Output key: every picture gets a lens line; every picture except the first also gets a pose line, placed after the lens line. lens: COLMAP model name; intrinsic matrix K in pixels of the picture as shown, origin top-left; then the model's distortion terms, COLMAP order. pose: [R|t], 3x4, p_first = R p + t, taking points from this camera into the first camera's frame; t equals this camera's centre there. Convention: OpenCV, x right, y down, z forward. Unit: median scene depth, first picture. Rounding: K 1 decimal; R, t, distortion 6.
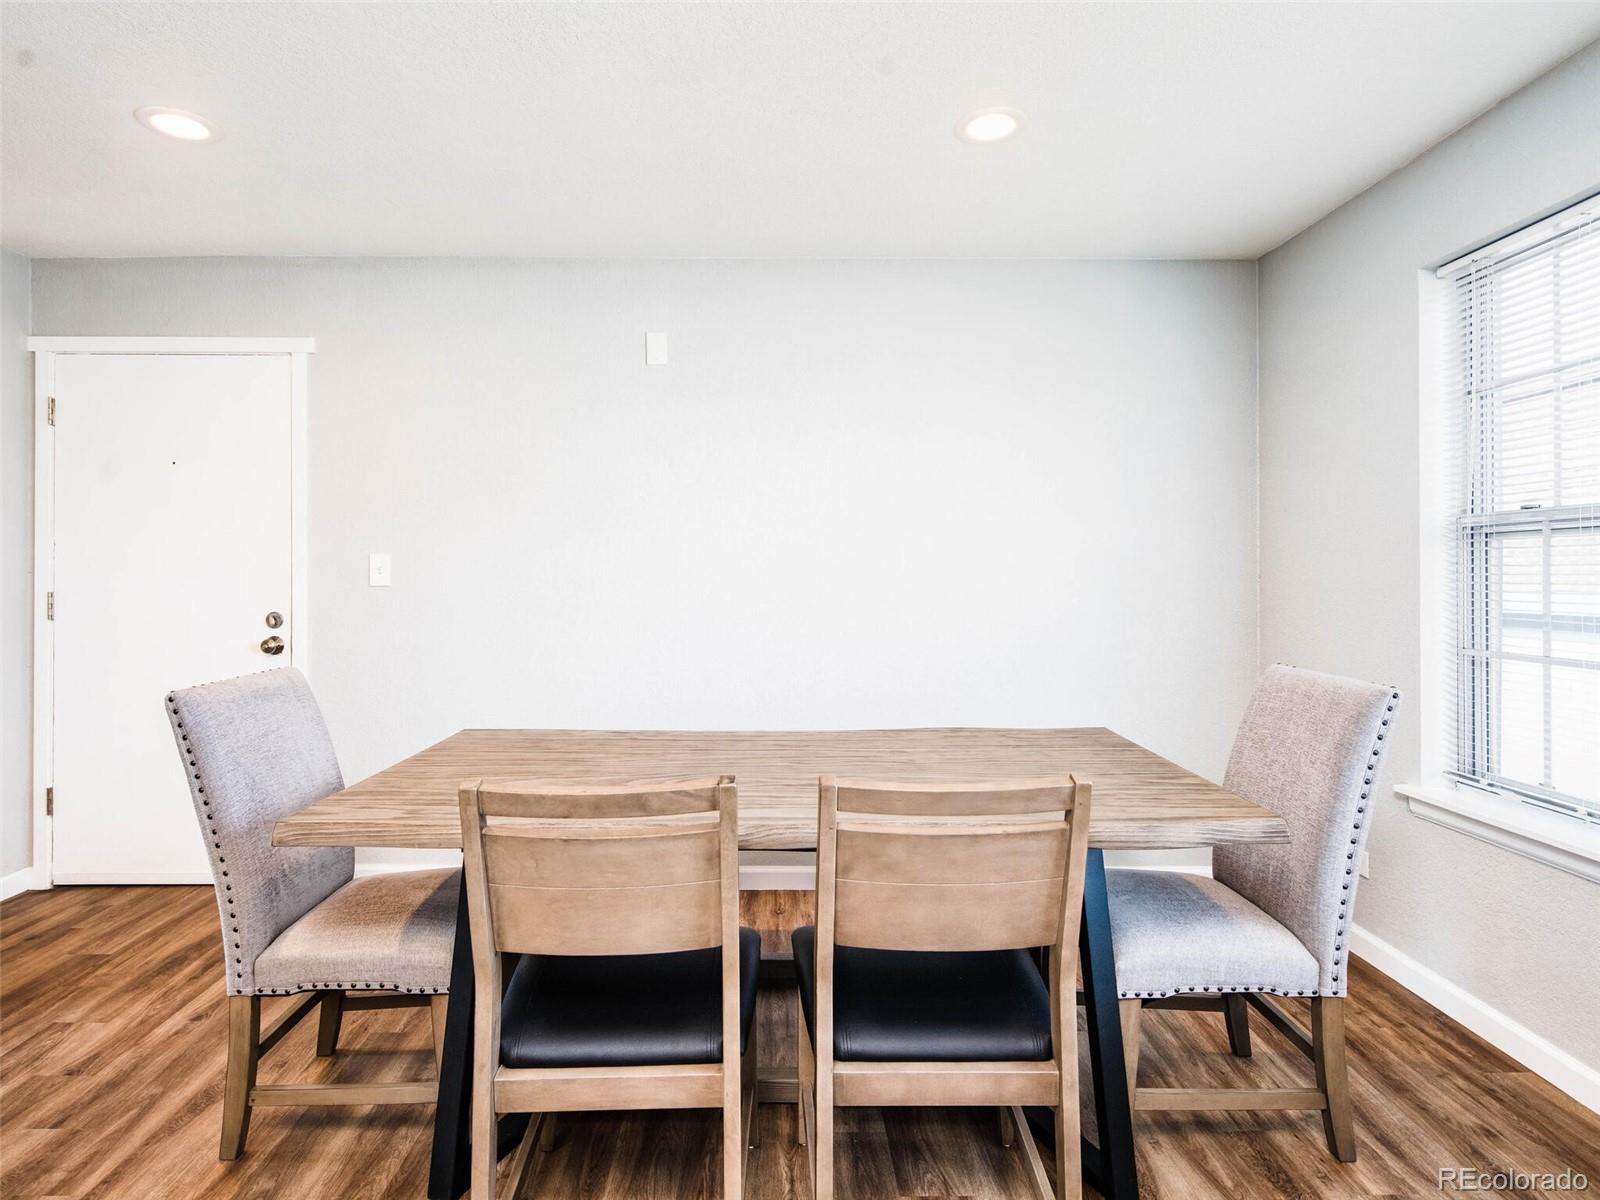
lens RADIAL K [[864.3, 0, 796.6], [0, 864.3, 576.7], [0, 0, 1]] dist [0.000432, -0.000873]
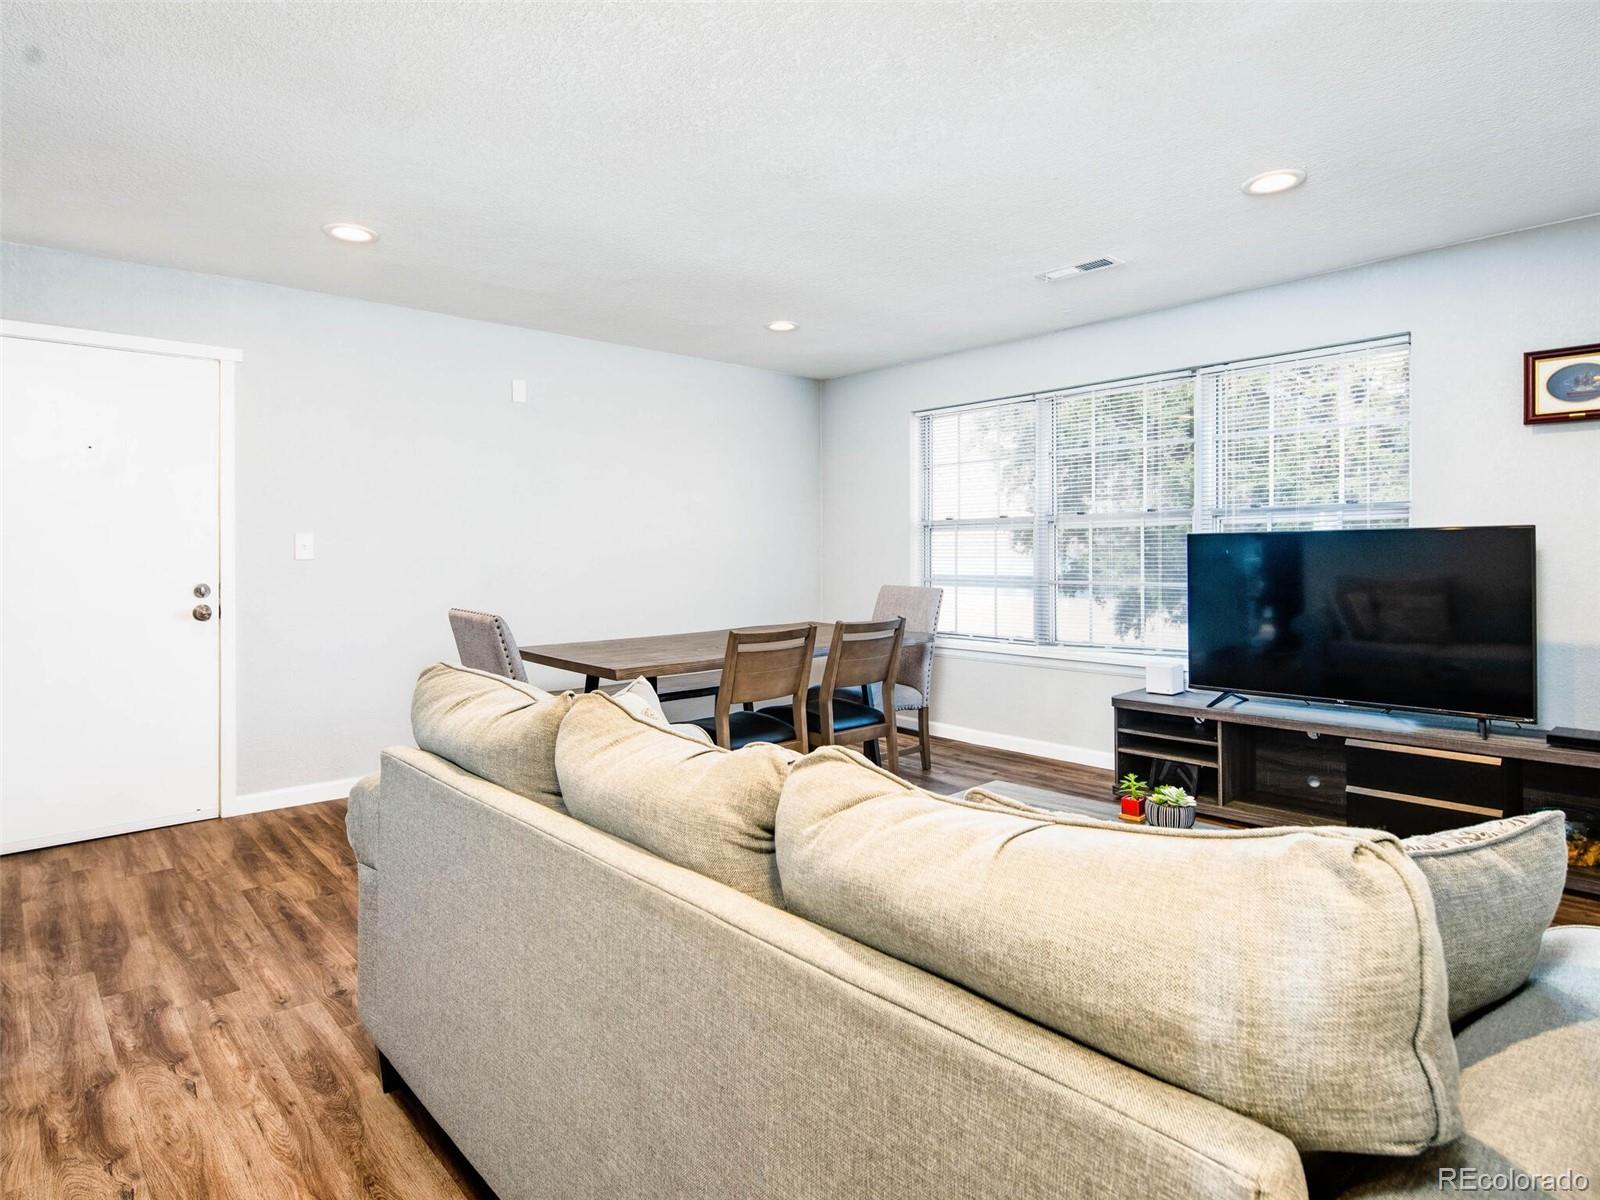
lens RADIAL K [[864.3, 0, 796.6], [0, 864.3, 576.7], [0, 0, 1]] dist [0.000432, -0.000873]
pose [[0.746402, -0.026007, 0.664987, -1.096578], [0.011103, 0.999584, 0.026629, 0.013829], [-0.665403, -0.012493, 0.746380, -0.539258]]
